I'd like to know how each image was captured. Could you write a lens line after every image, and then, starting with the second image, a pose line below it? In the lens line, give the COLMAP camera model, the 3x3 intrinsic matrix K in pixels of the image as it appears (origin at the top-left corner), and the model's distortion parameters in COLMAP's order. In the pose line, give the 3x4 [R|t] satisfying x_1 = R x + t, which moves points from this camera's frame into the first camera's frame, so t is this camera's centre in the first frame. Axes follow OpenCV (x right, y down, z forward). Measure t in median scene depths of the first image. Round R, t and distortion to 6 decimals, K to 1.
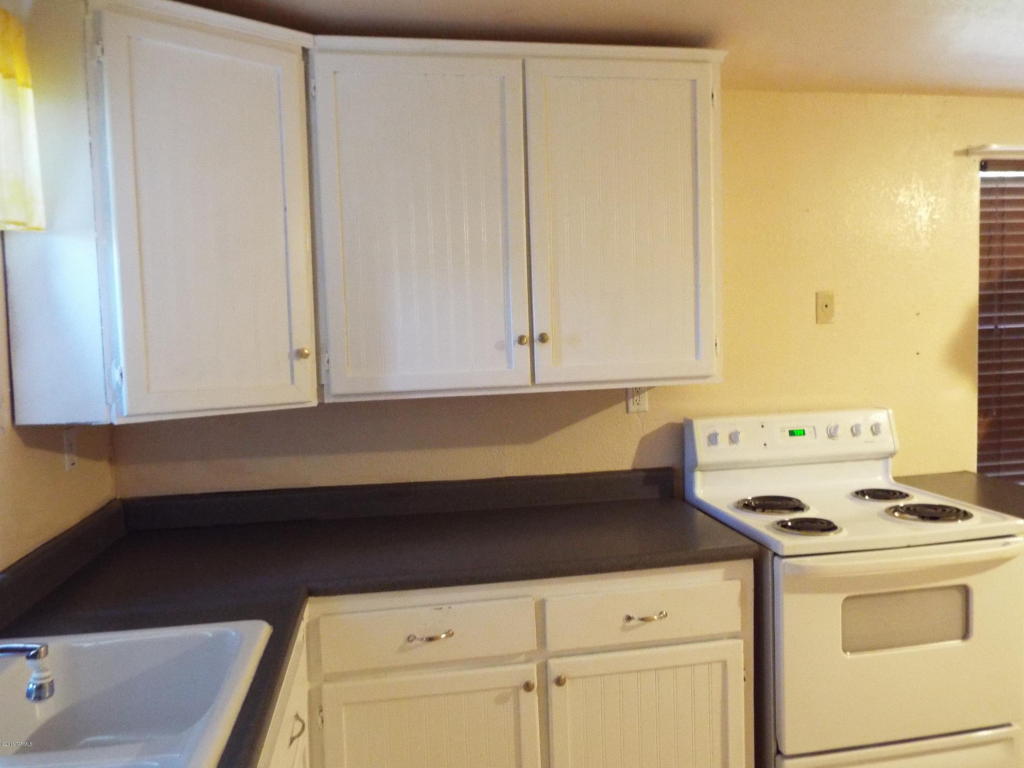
lens RADIAL K [[735.3, 0, 512.0], [0, 735.3, 384.0], [0, 0, 1]] dist [-0.047716, 0.000526]
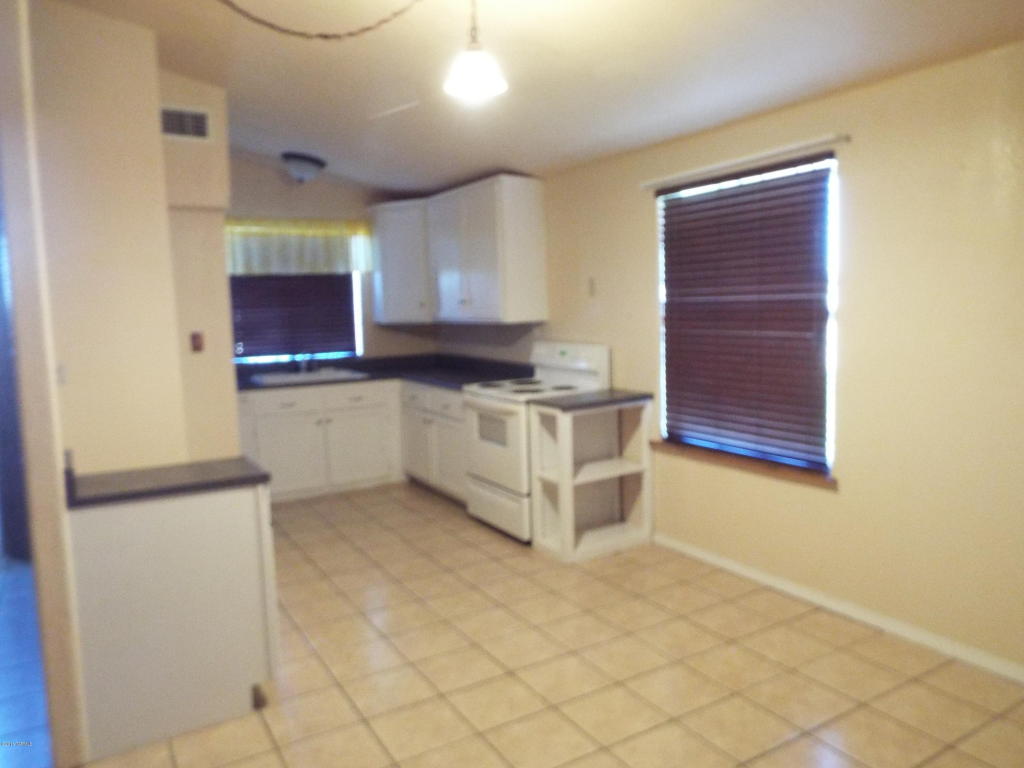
lens RADIAL K [[735.3, 0, 512.0], [0, 735.3, 384.0], [0, 0, 1]] dist [-0.047716, 0.000526]
pose [[0.364792, 0.131613, -0.921740, 2.118458], [-0.048351, 0.991301, 0.122410, -0.079527], [0.929833, -0.000087, 0.367983, 0.142753]]
